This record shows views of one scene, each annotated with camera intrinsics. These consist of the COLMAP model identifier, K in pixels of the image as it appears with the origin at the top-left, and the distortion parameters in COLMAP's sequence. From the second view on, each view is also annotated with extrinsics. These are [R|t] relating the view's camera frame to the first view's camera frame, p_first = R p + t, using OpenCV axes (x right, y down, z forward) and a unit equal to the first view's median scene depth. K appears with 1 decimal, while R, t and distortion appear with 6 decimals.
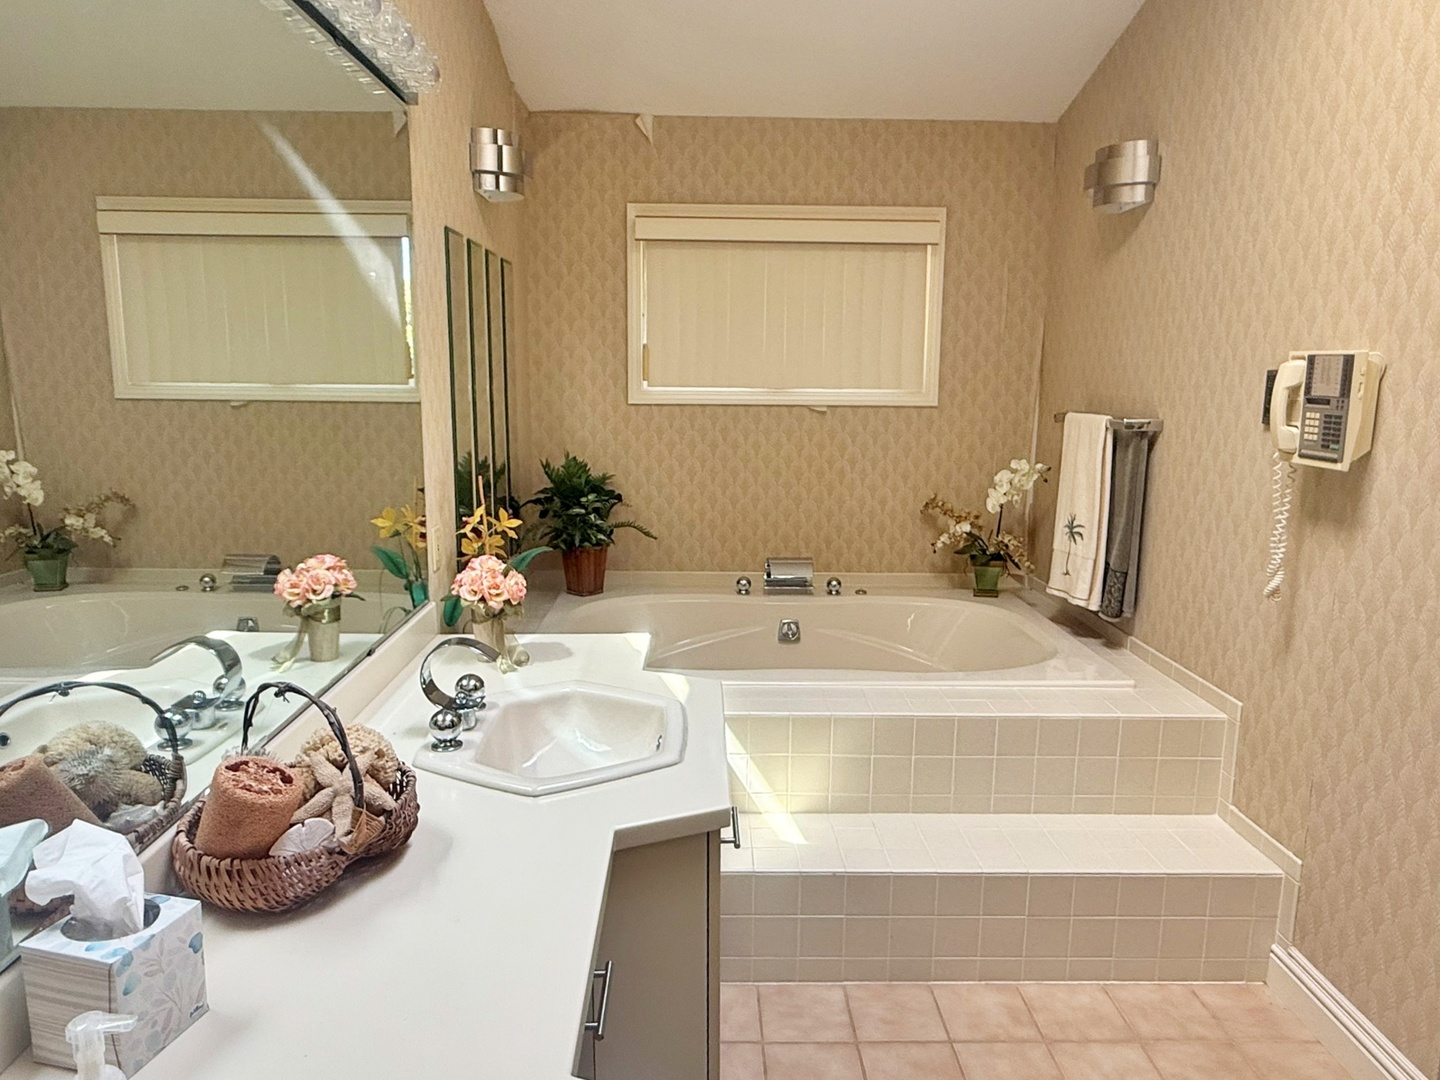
lens RADIAL K [[931.6, 0, 720.0], [0, 931.6, 540.0], [0, 0, 1]] dist [-0.046079, 0.000264]
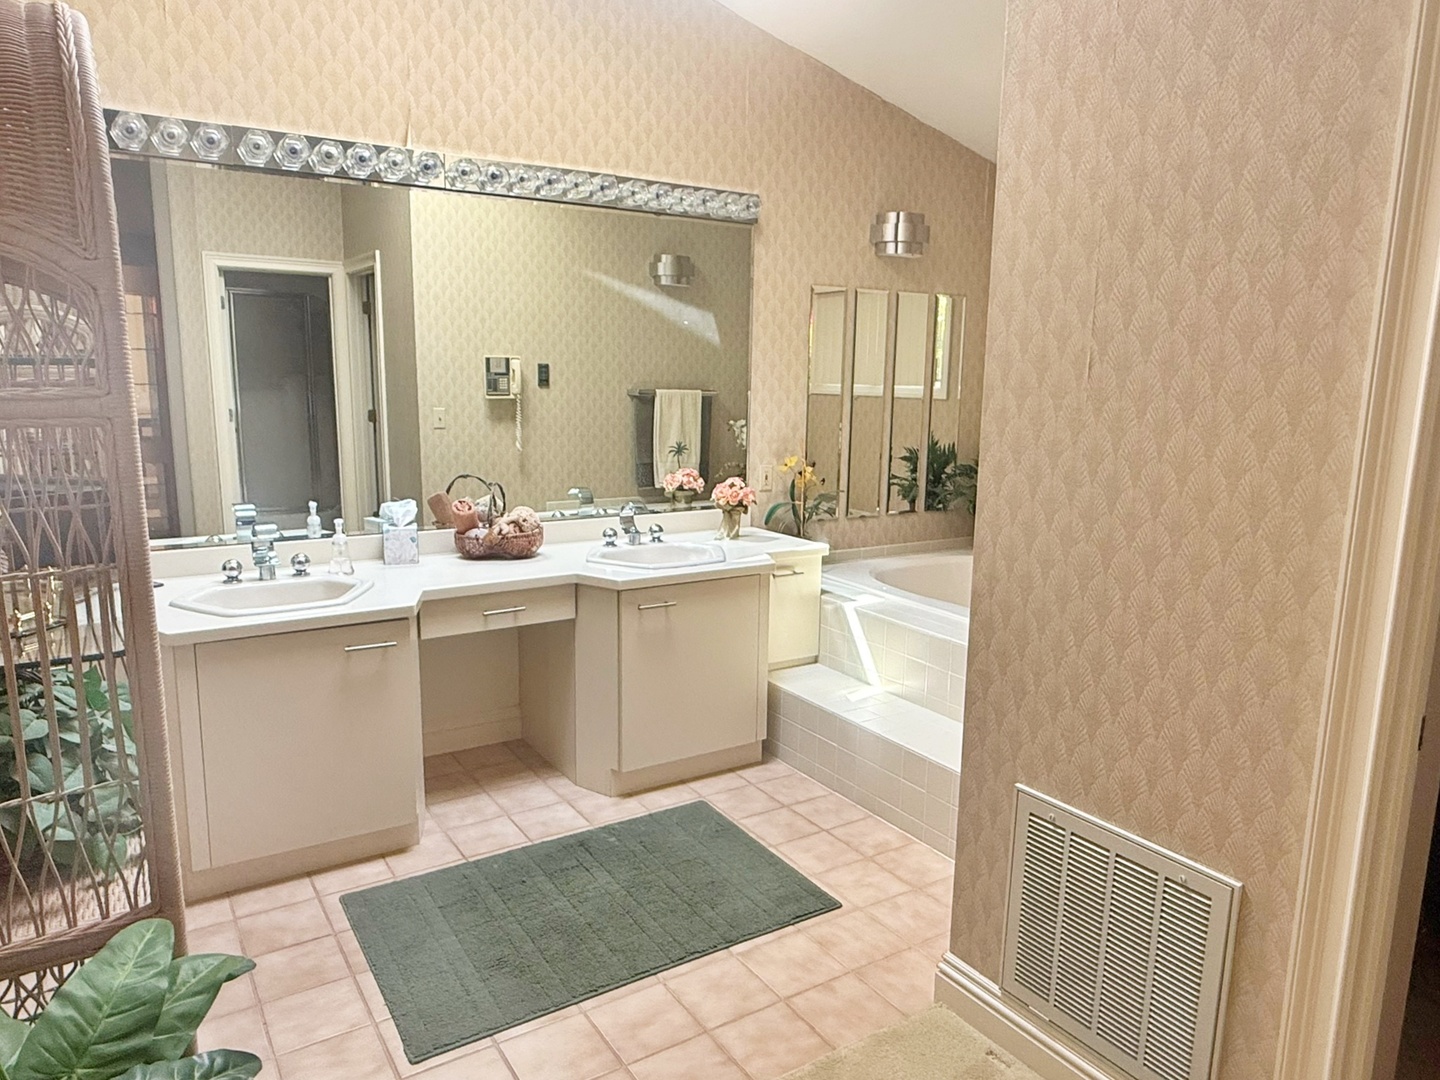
lens RADIAL K [[931.6, 0, 720.0], [0, 931.6, 540.0], [0, 0, 1]] dist [-0.046079, 0.000264]
pose [[0.544162, 0.145196, -0.826321, 1.051124], [-0.160958, 0.984683, 0.067026, 0.017280], [0.823396, 0.096530, 0.559197, -0.005780]]
